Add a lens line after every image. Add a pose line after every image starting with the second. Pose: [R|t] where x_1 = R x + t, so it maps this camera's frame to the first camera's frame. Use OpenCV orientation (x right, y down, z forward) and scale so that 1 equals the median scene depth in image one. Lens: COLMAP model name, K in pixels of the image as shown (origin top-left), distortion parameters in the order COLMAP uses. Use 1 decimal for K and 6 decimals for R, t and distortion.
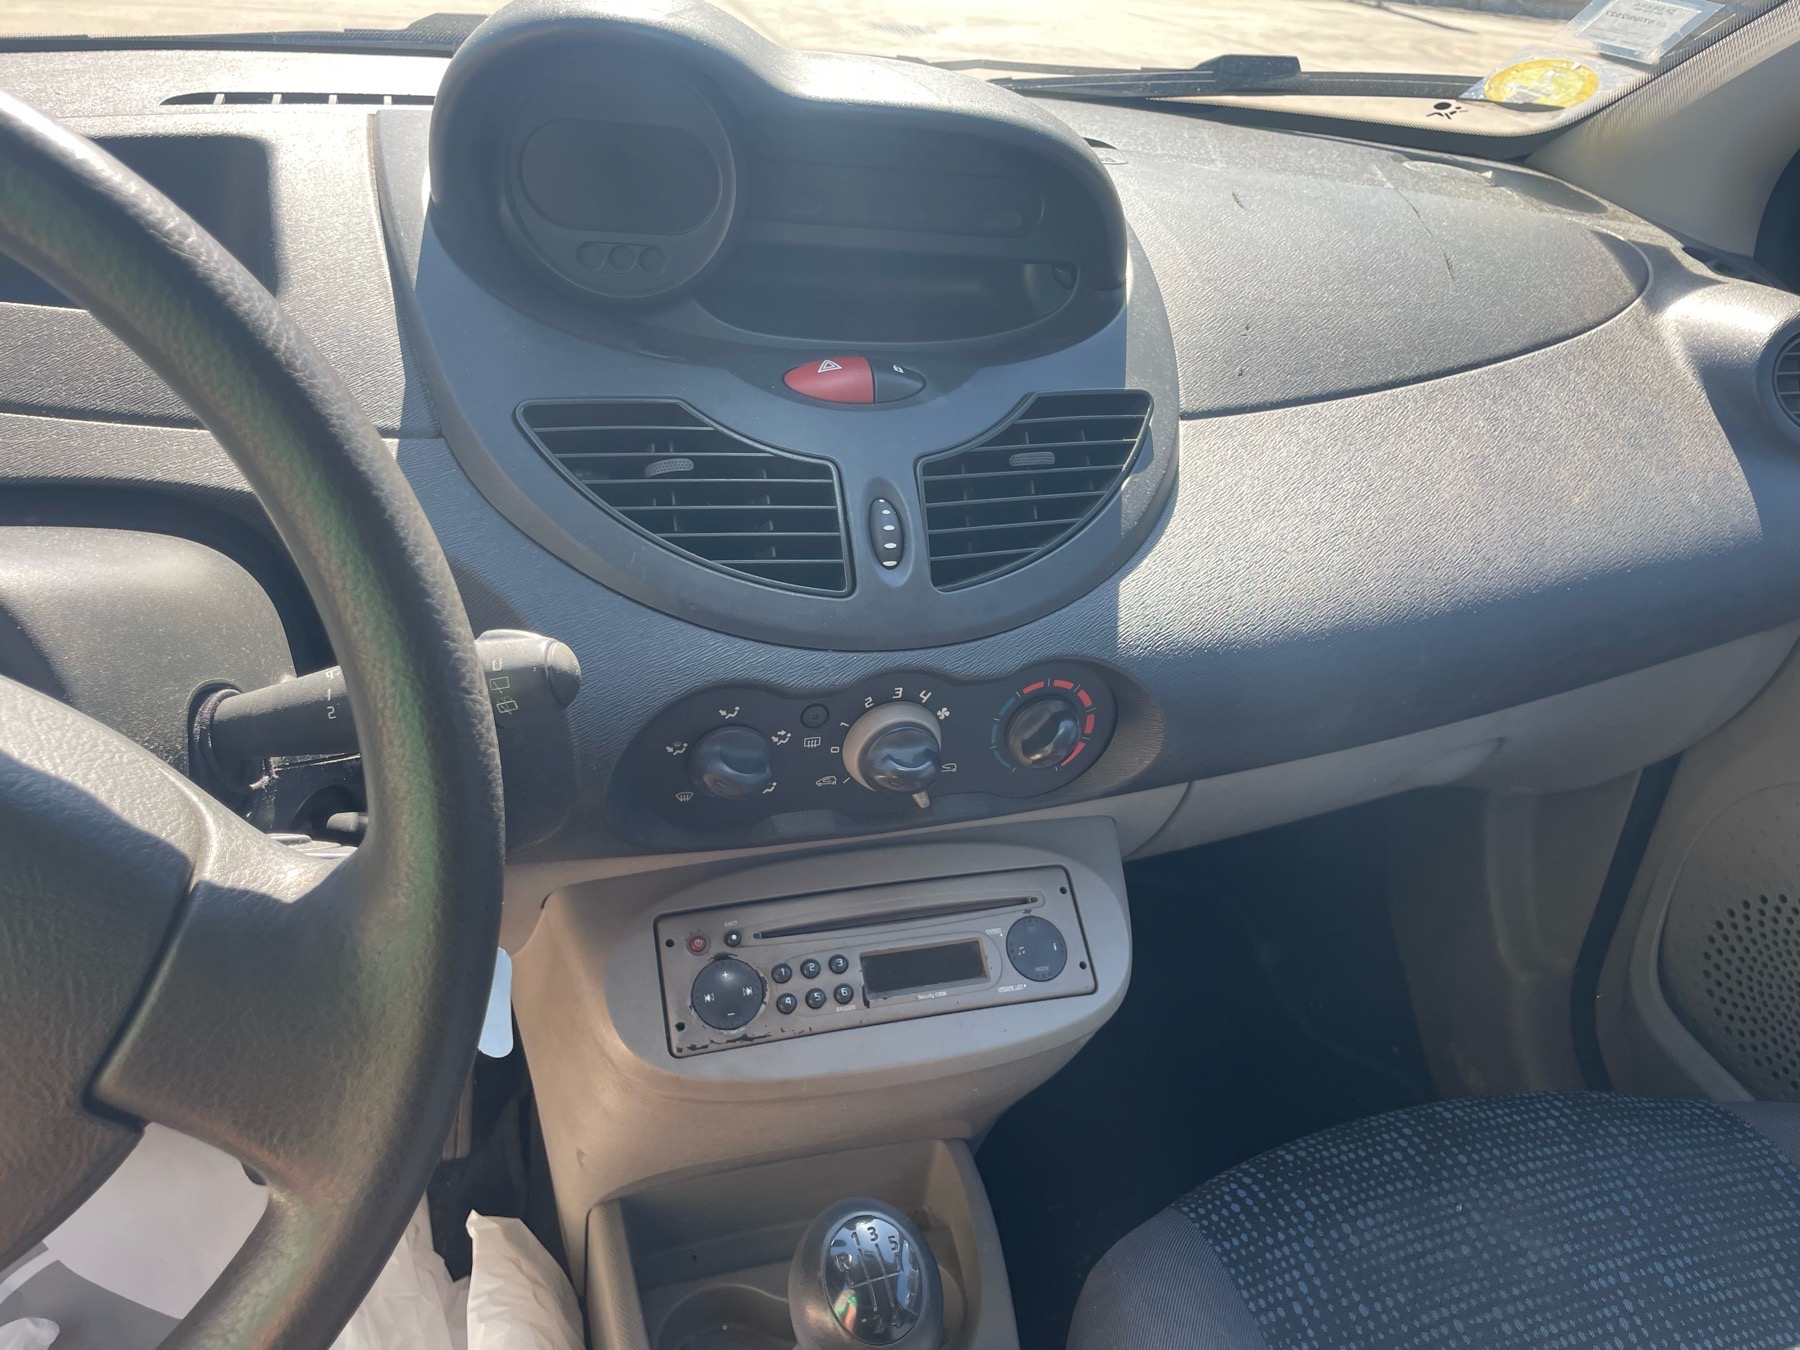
lens RADIAL K [[1356.4, 0, 897.8], [0, 1356.4, 685.1], [0, 0, 1]] dist [0.069644, -0.090747]
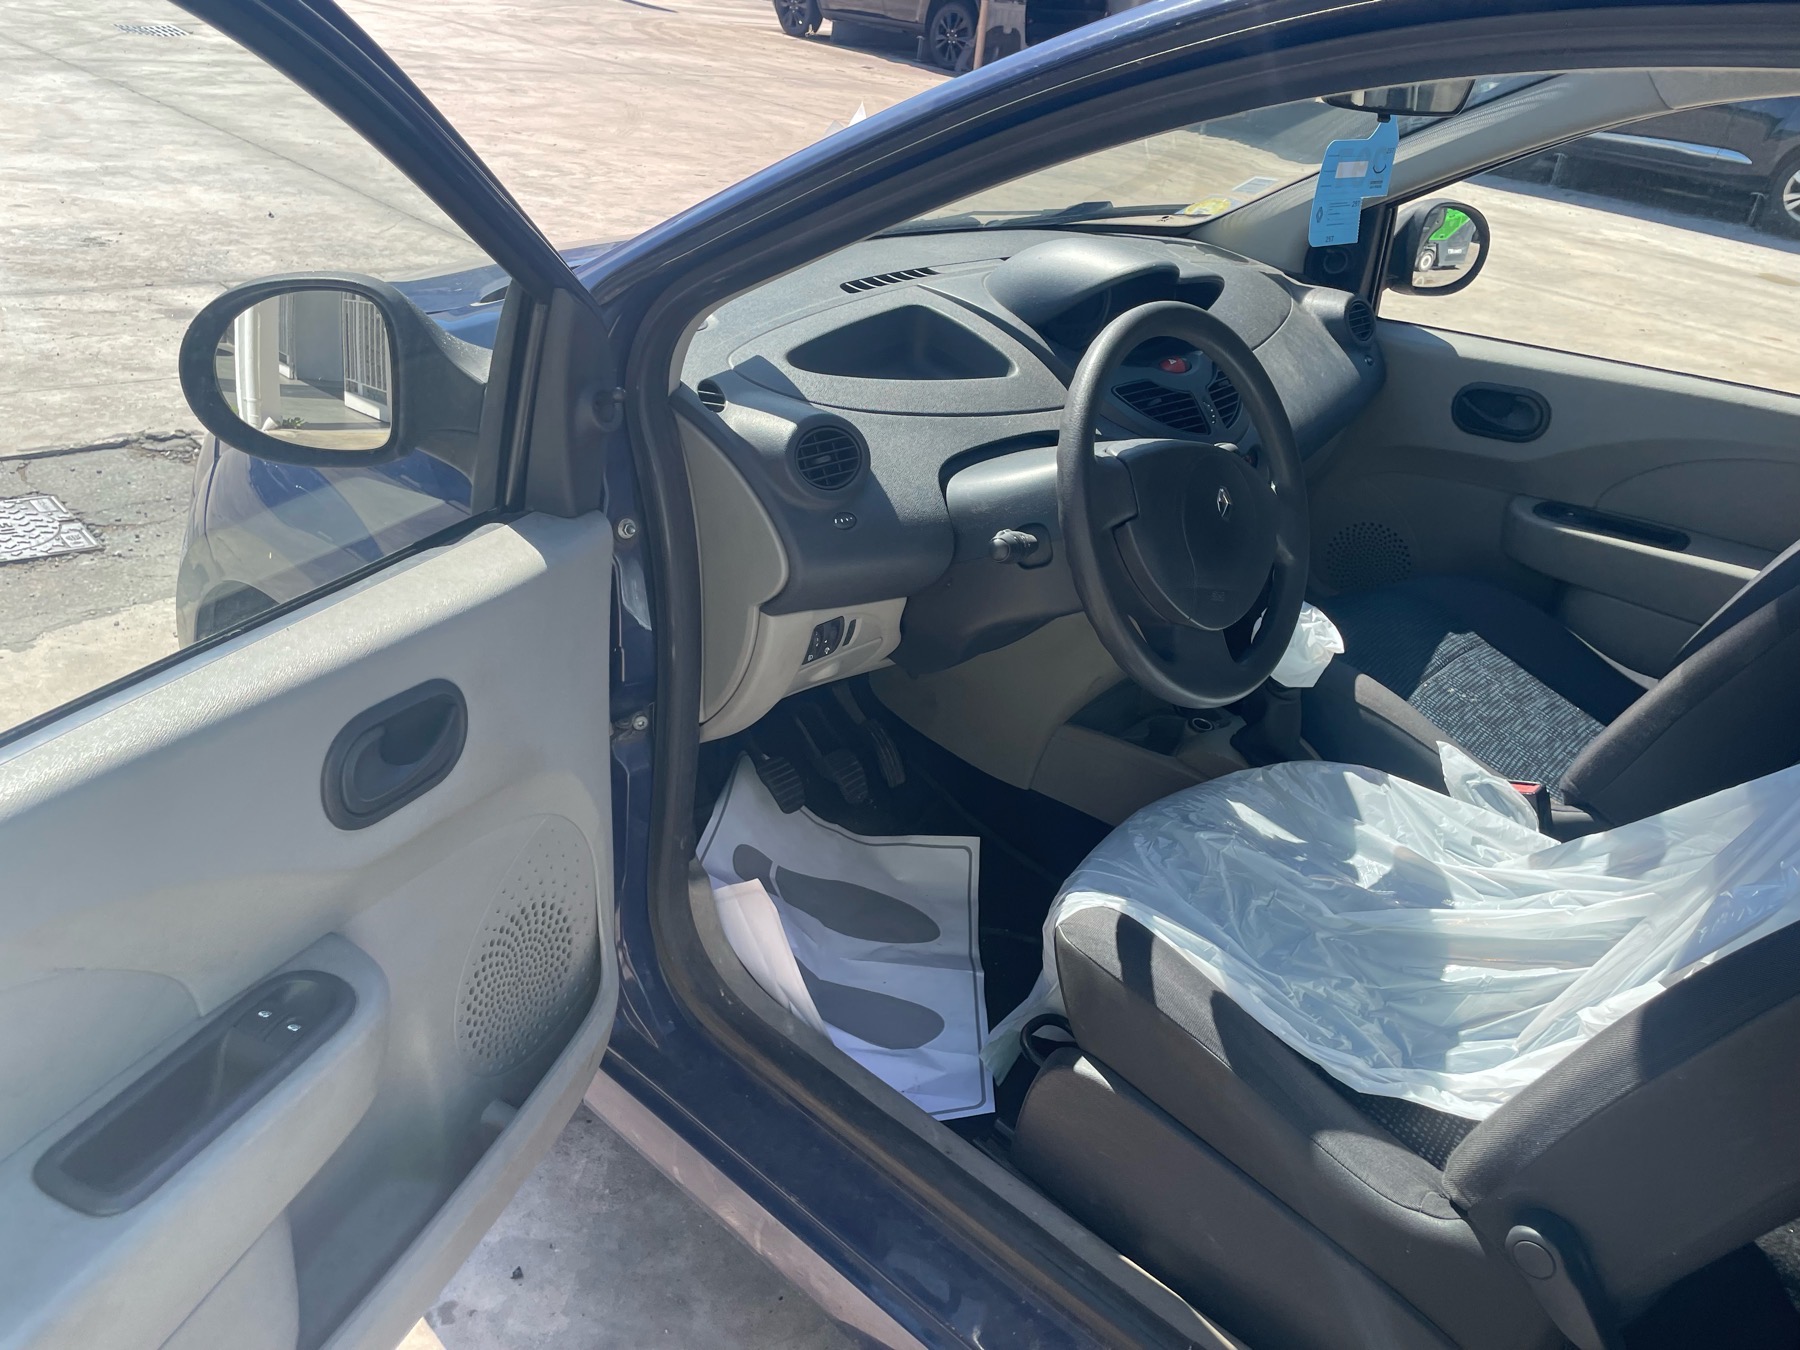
lens RADIAL K [[1356.4, 0, 887.4], [0, 1356.4, 662.8], [0, 0, 1]] dist [0.069644, -0.090747]
pose [[0.858584, -0.234143, 0.456082, -1.933676], [0.229491, 0.971037, 0.066488, 0.055894], [-0.458441, 0.047582, 0.887450, -1.213902]]
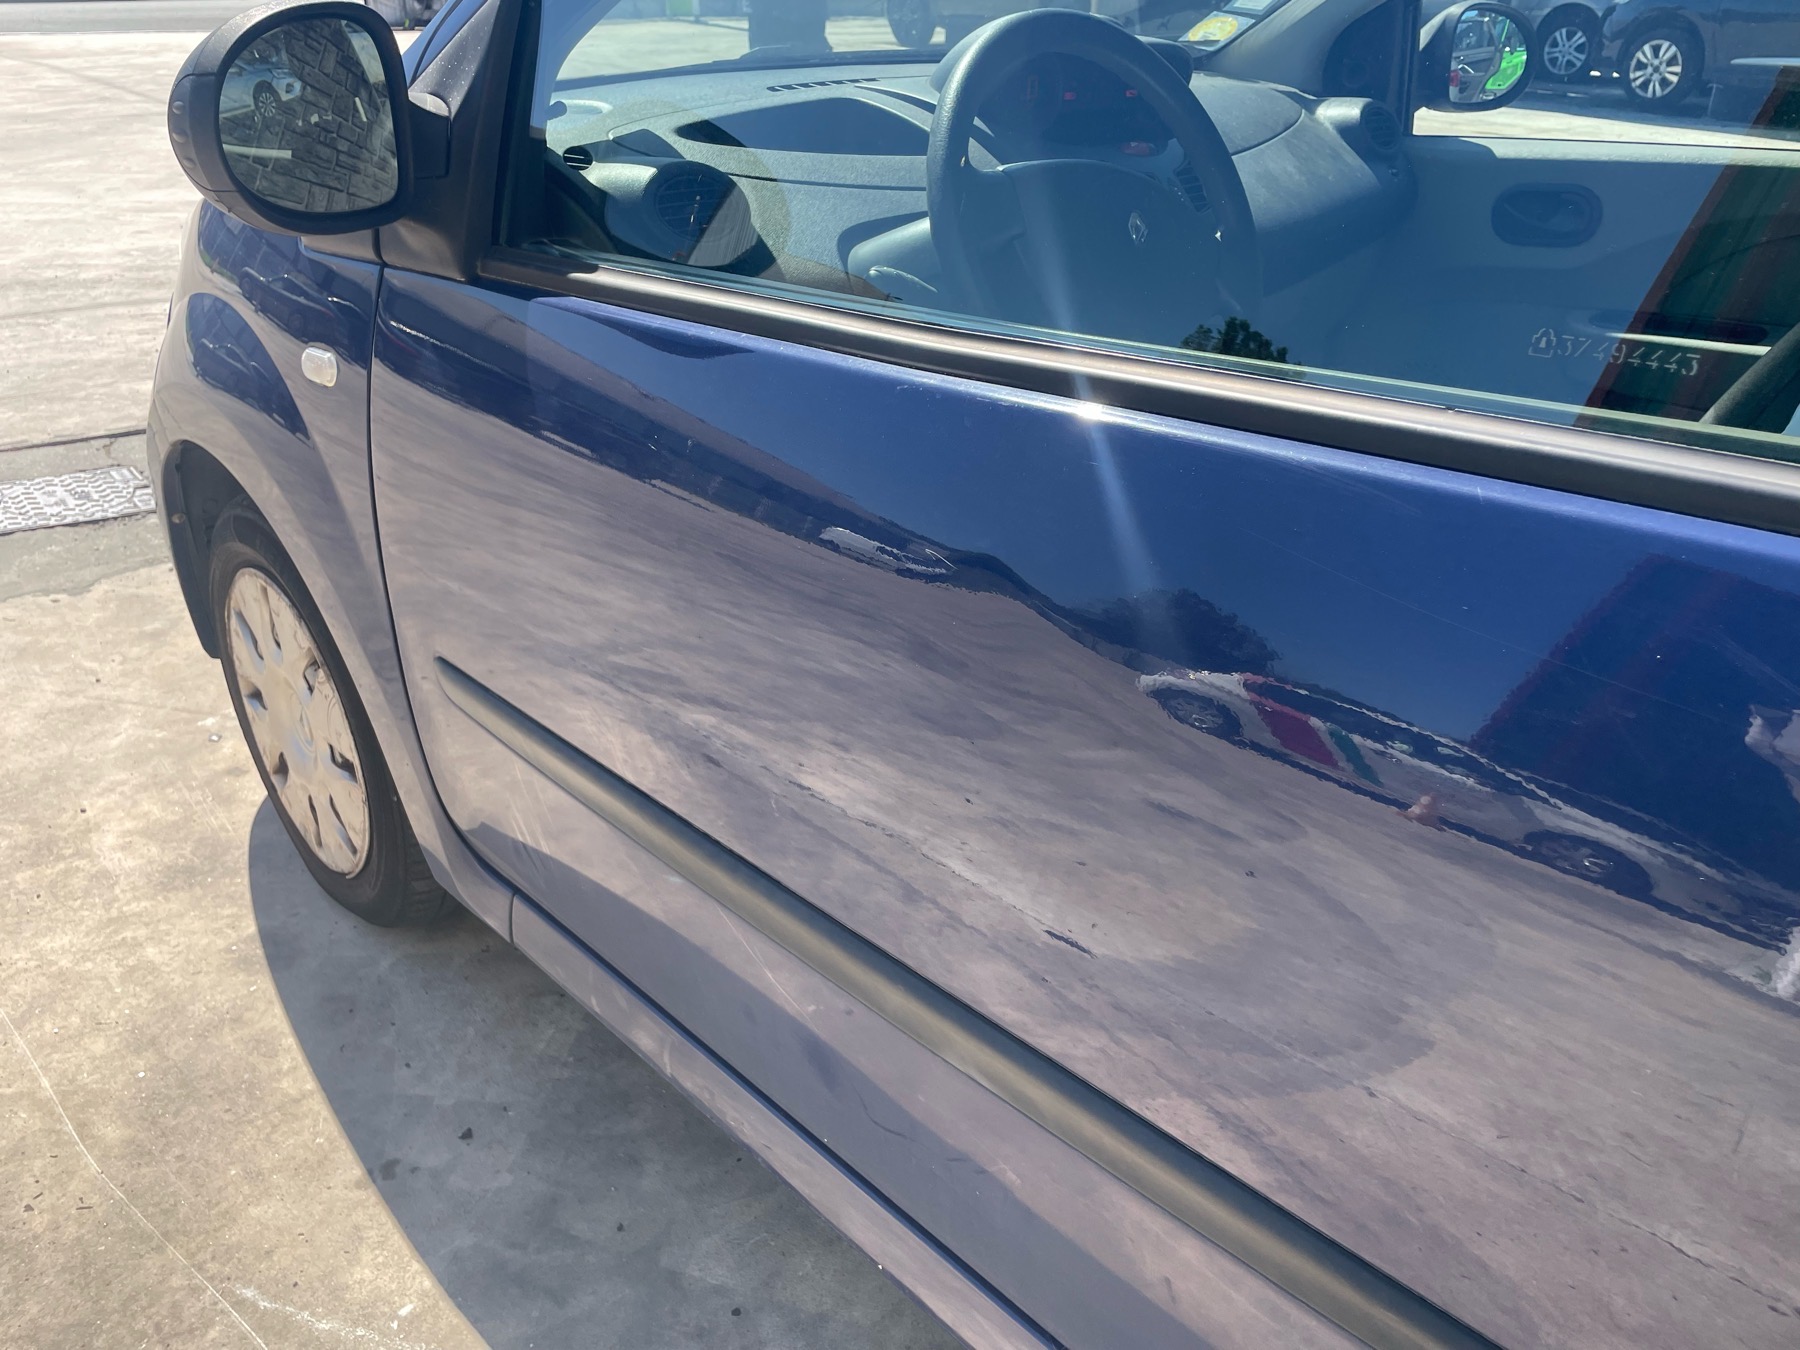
lens RADIAL K [[1356.4, 0, 890.1], [0, 1356.4, 669.5], [0, 0, 1]] dist [0.069644, -0.090747]
pose [[0.893541, -0.266499, 0.361336, -1.614679], [0.275548, 0.960900, 0.027302, 0.516102], [-0.354483, 0.075170, 0.932036, -1.183327]]
